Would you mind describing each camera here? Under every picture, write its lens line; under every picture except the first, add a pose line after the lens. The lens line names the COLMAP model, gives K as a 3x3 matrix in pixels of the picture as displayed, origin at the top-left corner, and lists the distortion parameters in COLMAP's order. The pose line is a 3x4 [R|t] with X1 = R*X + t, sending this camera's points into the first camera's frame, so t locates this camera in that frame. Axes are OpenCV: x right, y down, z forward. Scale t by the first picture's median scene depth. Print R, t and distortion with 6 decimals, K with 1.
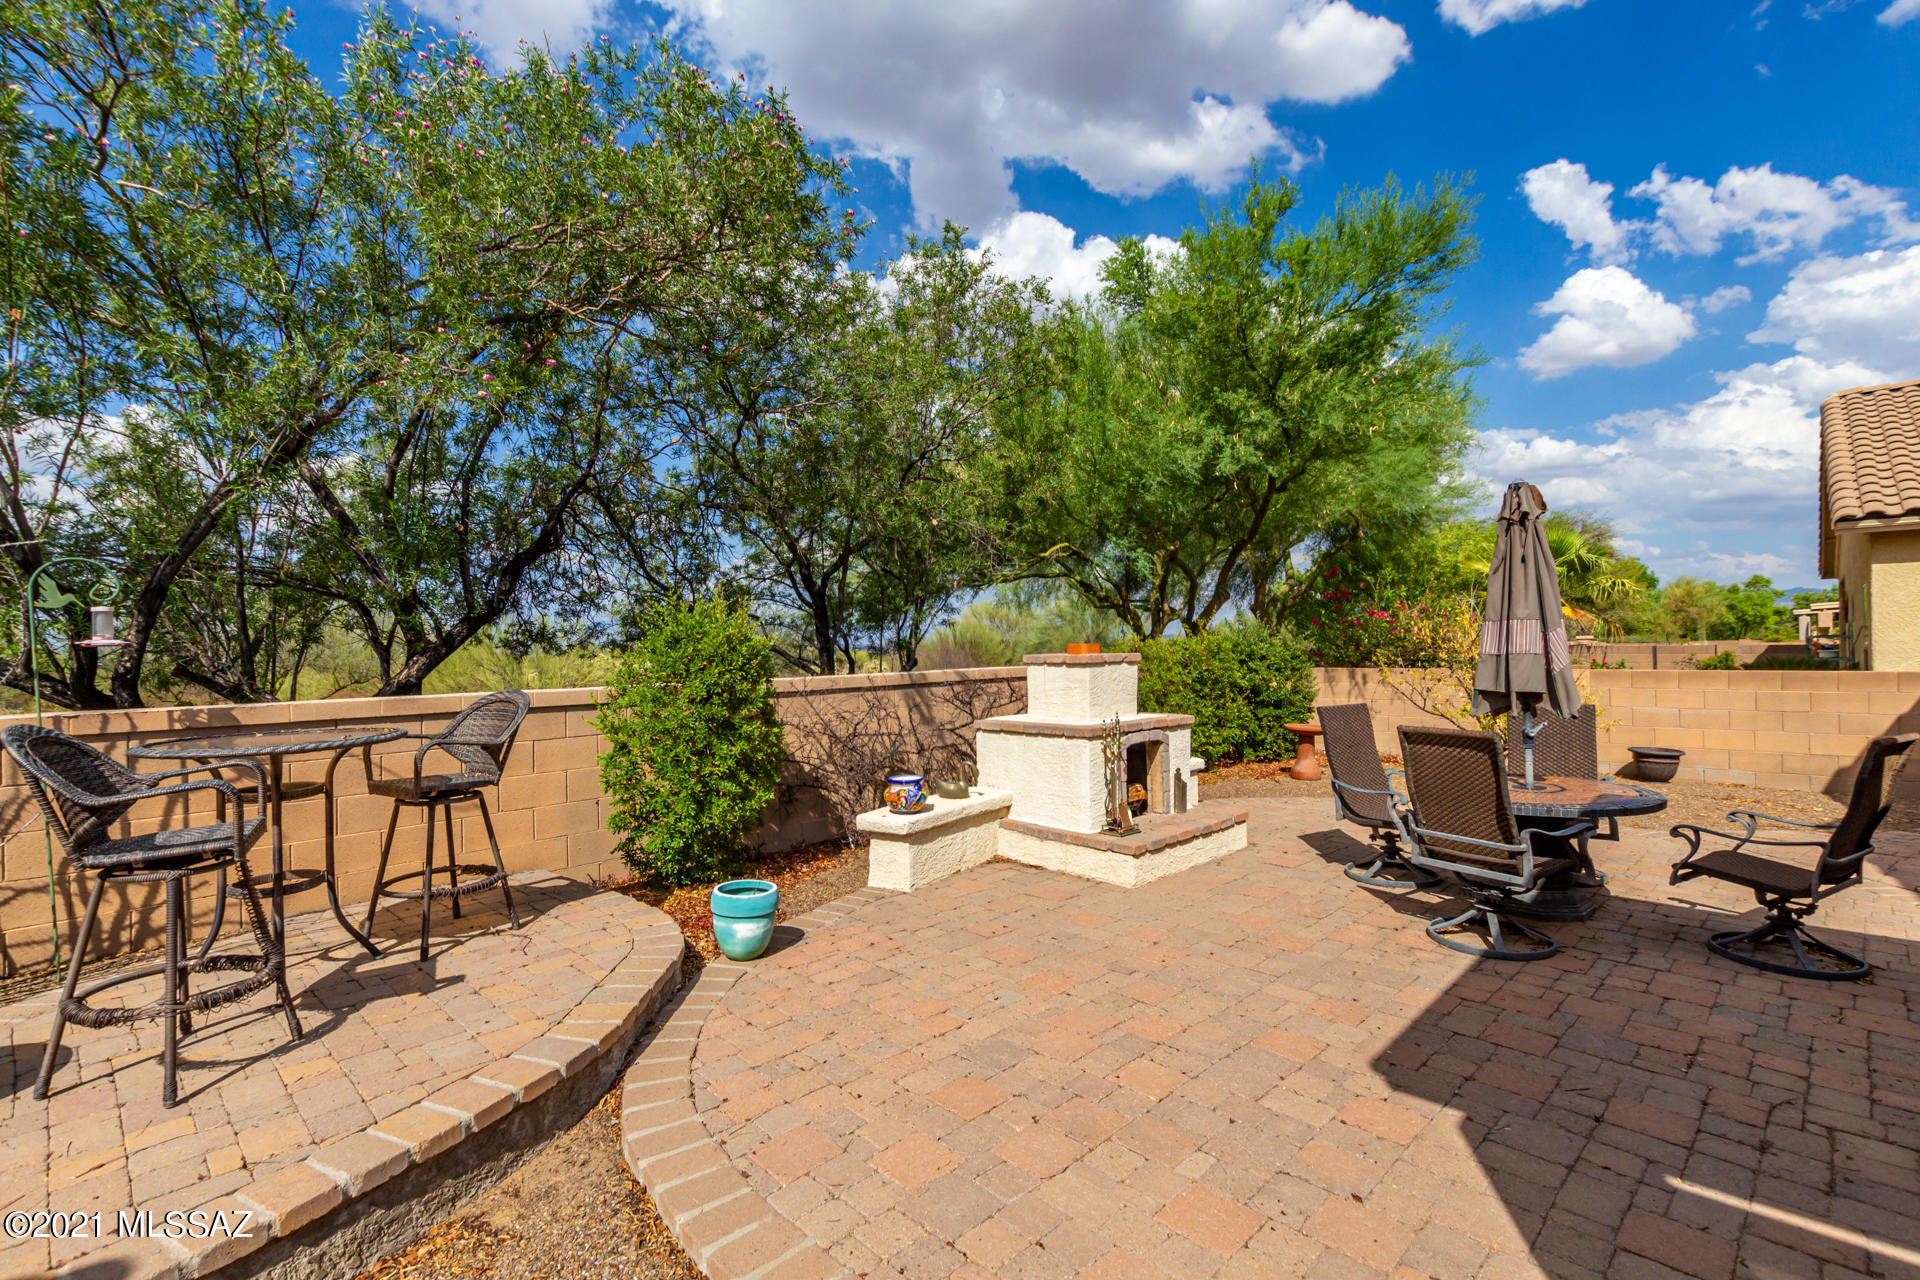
lens RADIAL K [[888.7, 0, 950.4], [0, 888.7, 646.3], [0, 0, 1]] dist [0.000644, -0.001183]
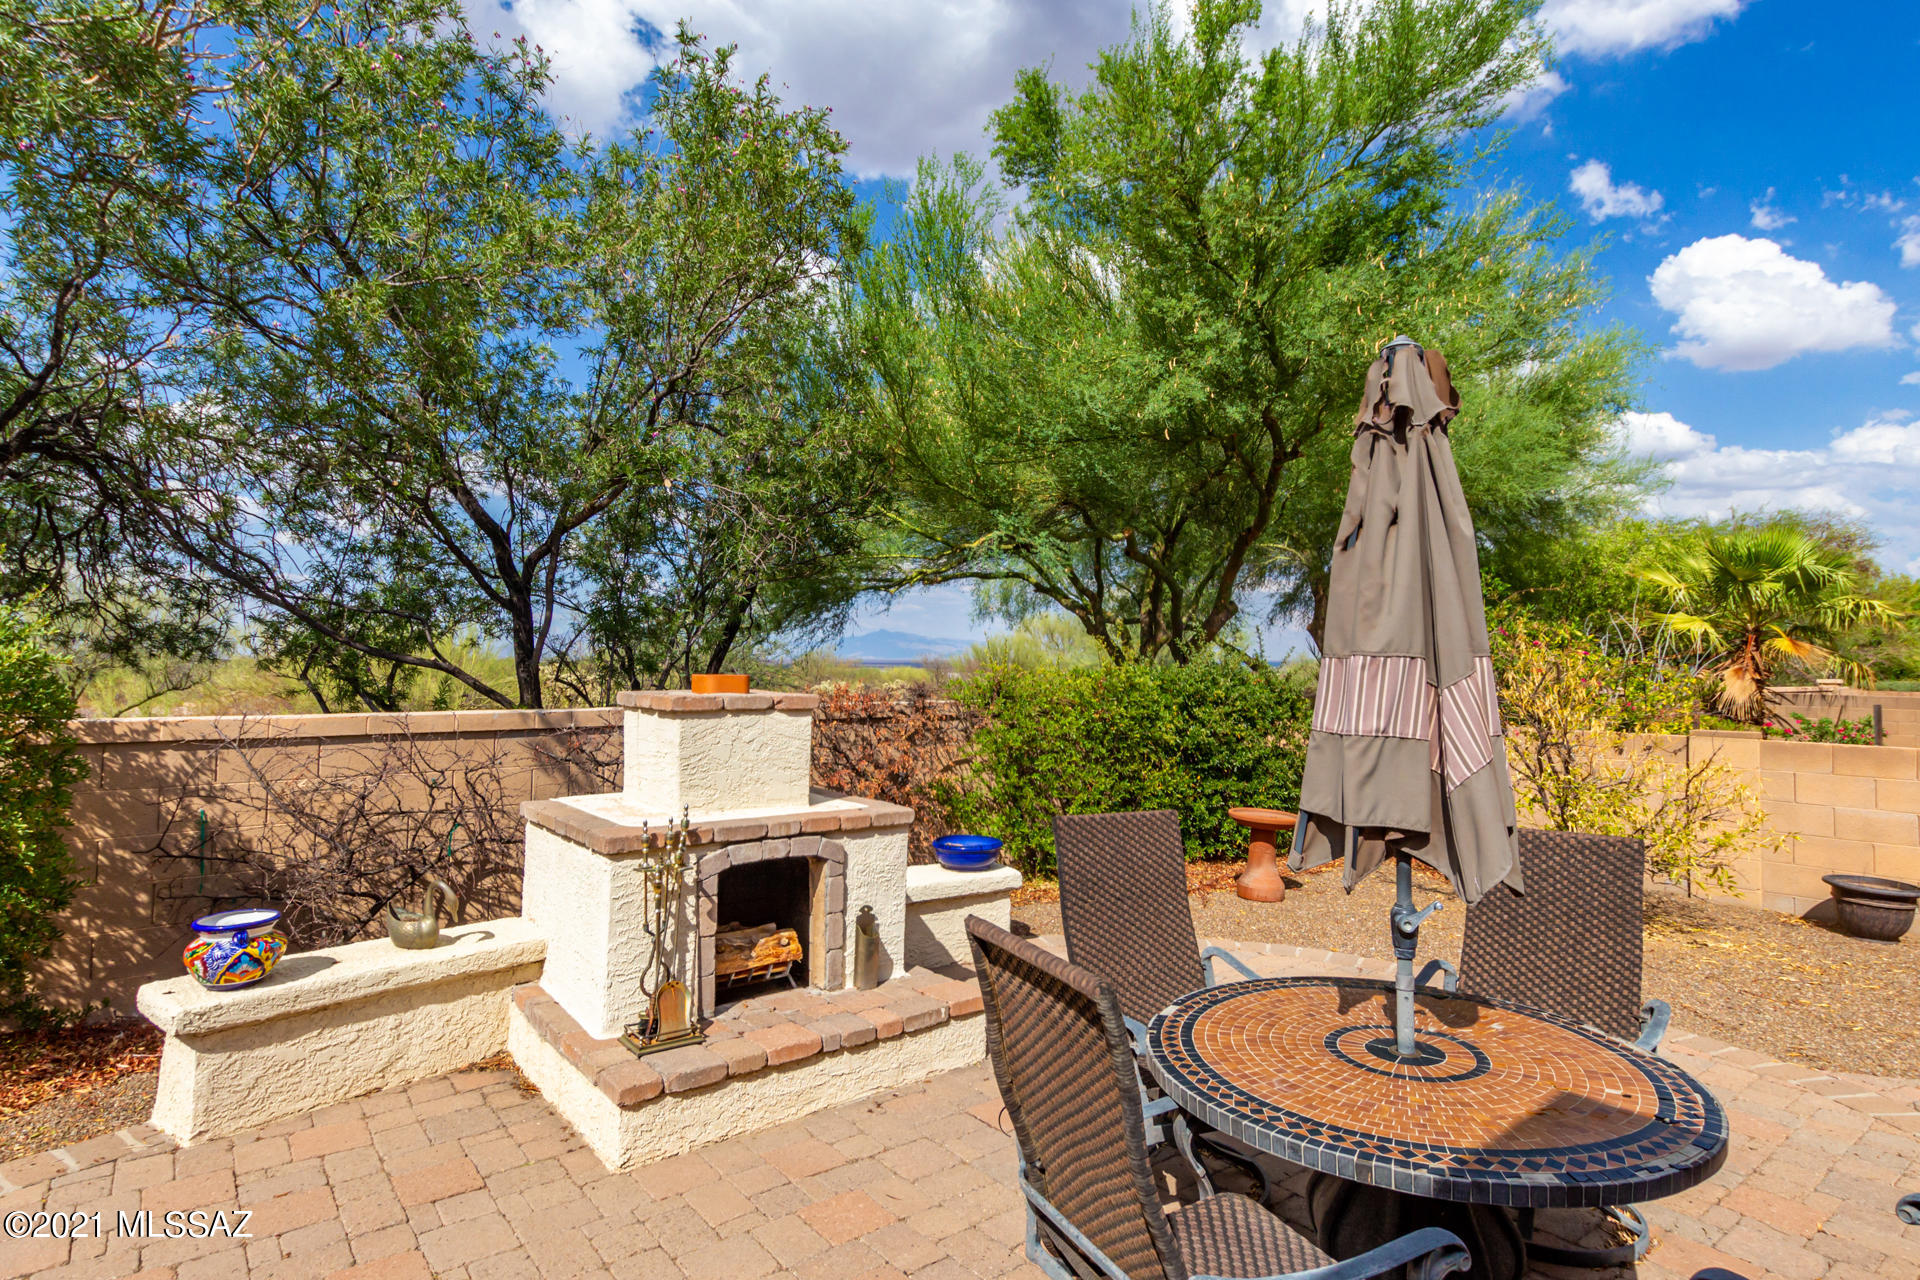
lens RADIAL K [[1007.2, 0, 959.3], [0, 1007.2, 632.8], [0, 0, 1]] dist [0.004213, 0.002770]
pose [[0.993649, 0.026892, -0.109265, 0.473880], [-0.030322, 0.999094, -0.029854, -0.019223], [0.108364, 0.032978, 0.993564, 0.476361]]
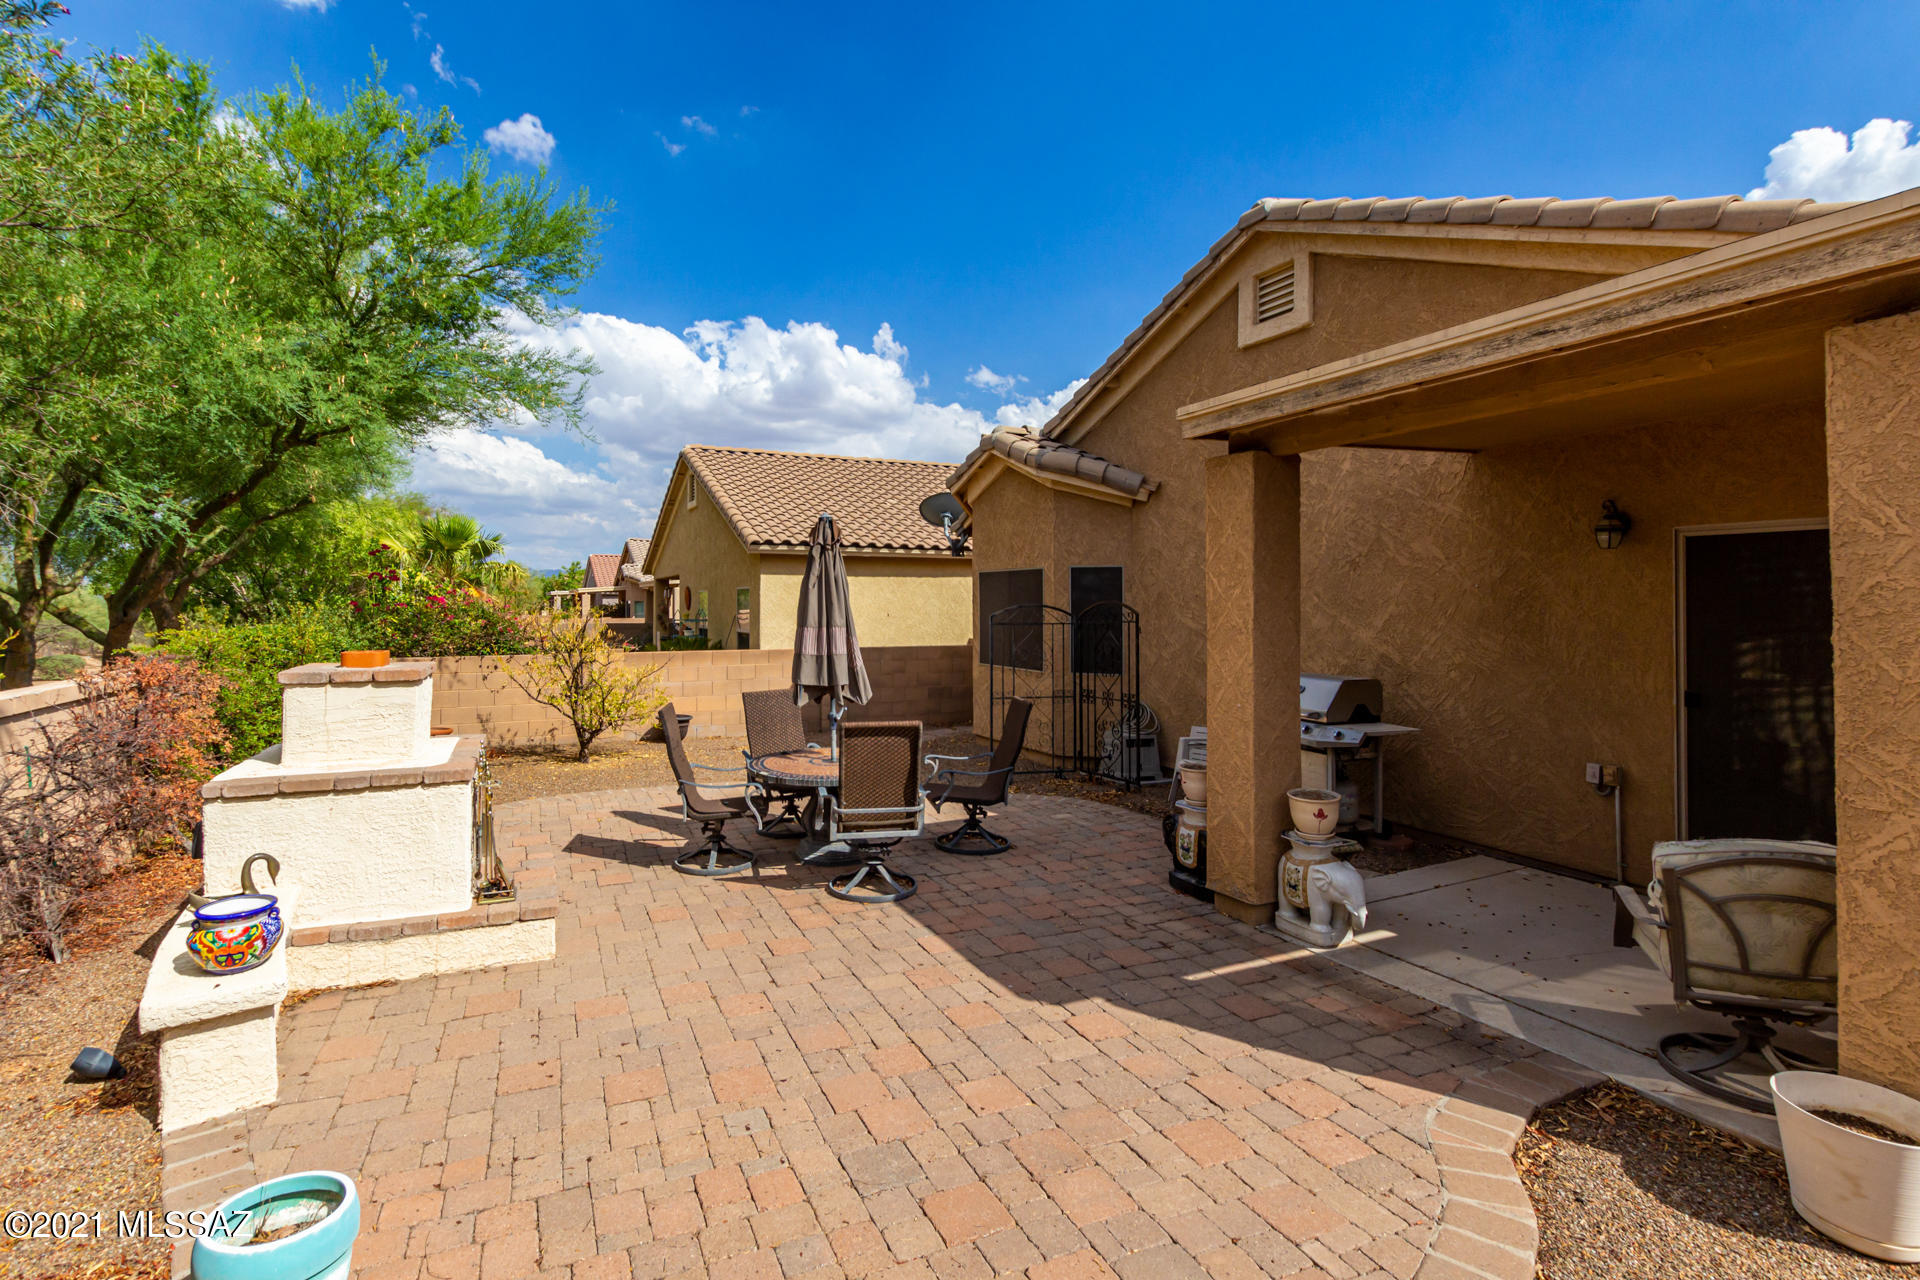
lens RADIAL K [[888.7, 0, 948.8], [0, 888.7, 625.6], [0, 0, 1]] dist [0.000644, -0.001183]
pose [[0.353721, -0.004104, 0.935342, -0.444683], [-0.002114, 0.999984, 0.005187, -0.036390], [-0.935349, -0.003812, 0.353707, 0.403331]]
